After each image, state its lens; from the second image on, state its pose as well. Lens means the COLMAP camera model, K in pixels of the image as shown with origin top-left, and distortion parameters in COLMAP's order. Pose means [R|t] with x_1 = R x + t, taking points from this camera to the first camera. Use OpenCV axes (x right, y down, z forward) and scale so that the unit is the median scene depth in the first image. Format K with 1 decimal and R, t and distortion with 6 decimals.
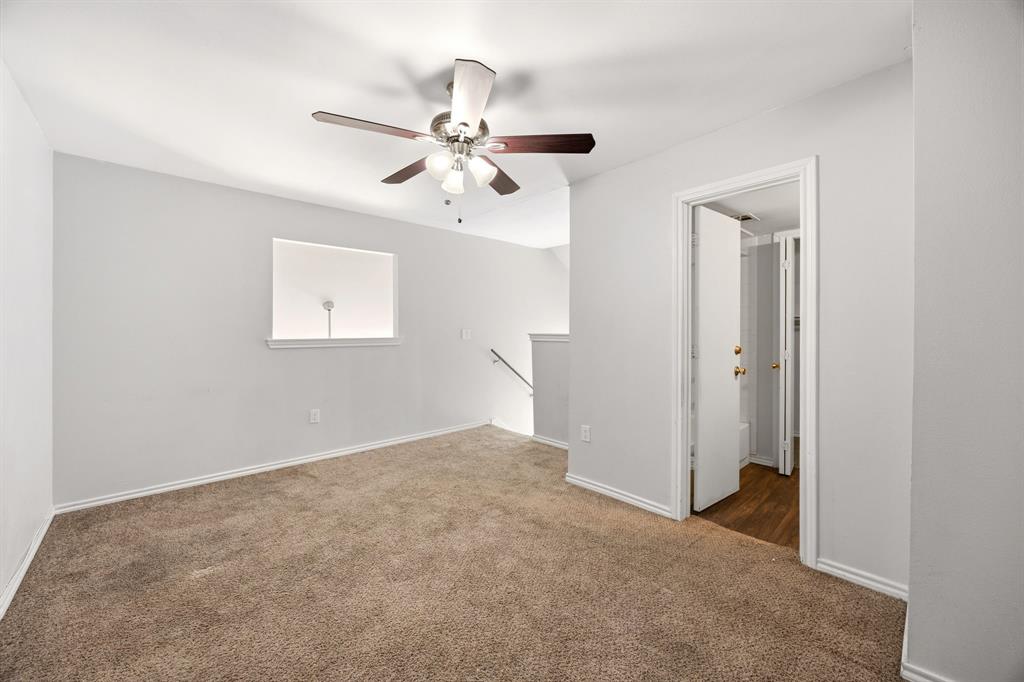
lens RADIAL K [[392.7, 0, 510.5], [0, 392.7, 334.8], [0, 0, 1]] dist [-0.002687, -0.000153]
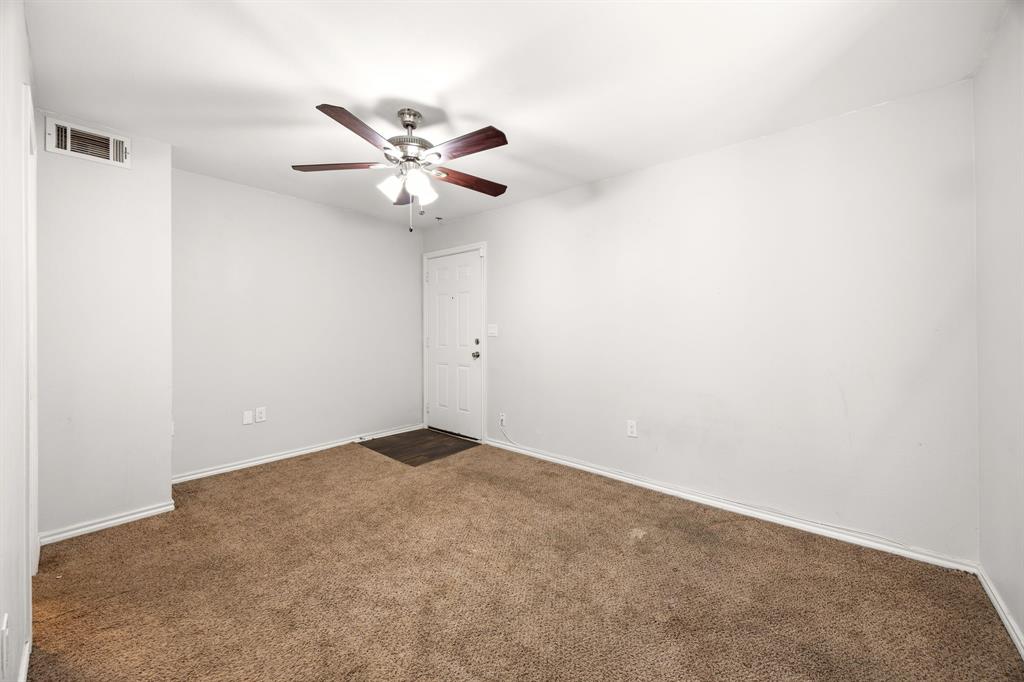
lens RADIAL K [[386.7, 0, 512.0], [0, 386.7, 332.8], [0, 0, 1]] dist [-0.006596, 0.000041]
pose [[-0.992213, -0.000900, -0.124549, -0.186753], [-0.002392, 0.999927, 0.011829, -0.003339], [0.124529, 0.012034, -0.992143, 1.445664]]
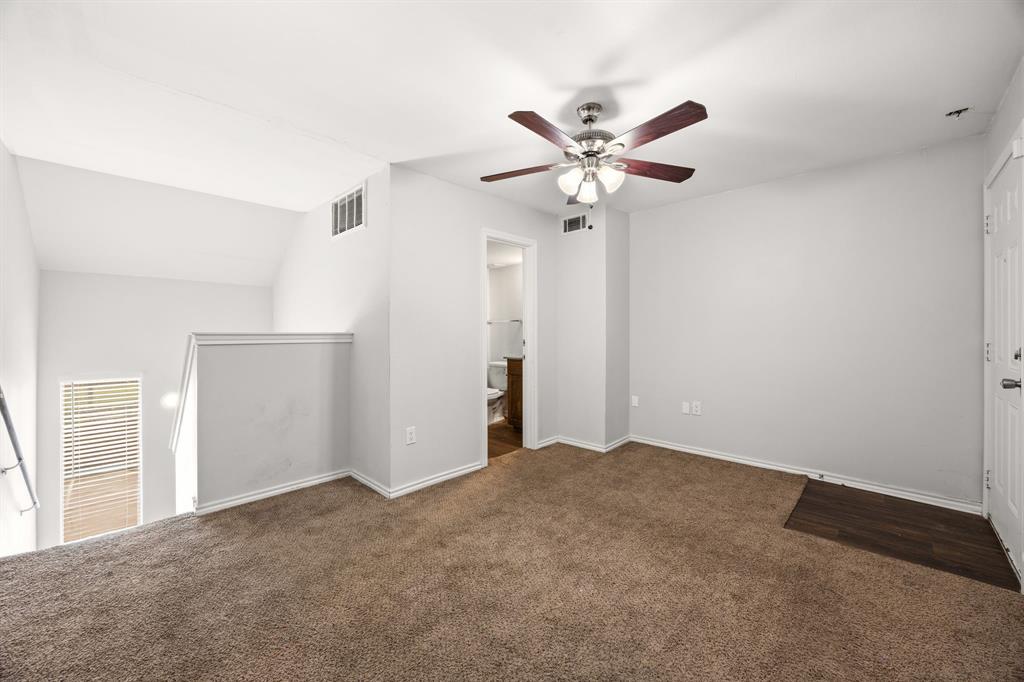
lens RADIAL K [[392.7, 0, 510.5], [0, 392.7, 334.8], [0, 0, 1]] dist [-0.002687, -0.000153]
pose [[-0.054858, -0.011511, 0.998428, -0.824680], [0.011127, 0.999864, 0.012139, -0.001732], [-0.998432, 0.011775, -0.054723, 0.862909]]
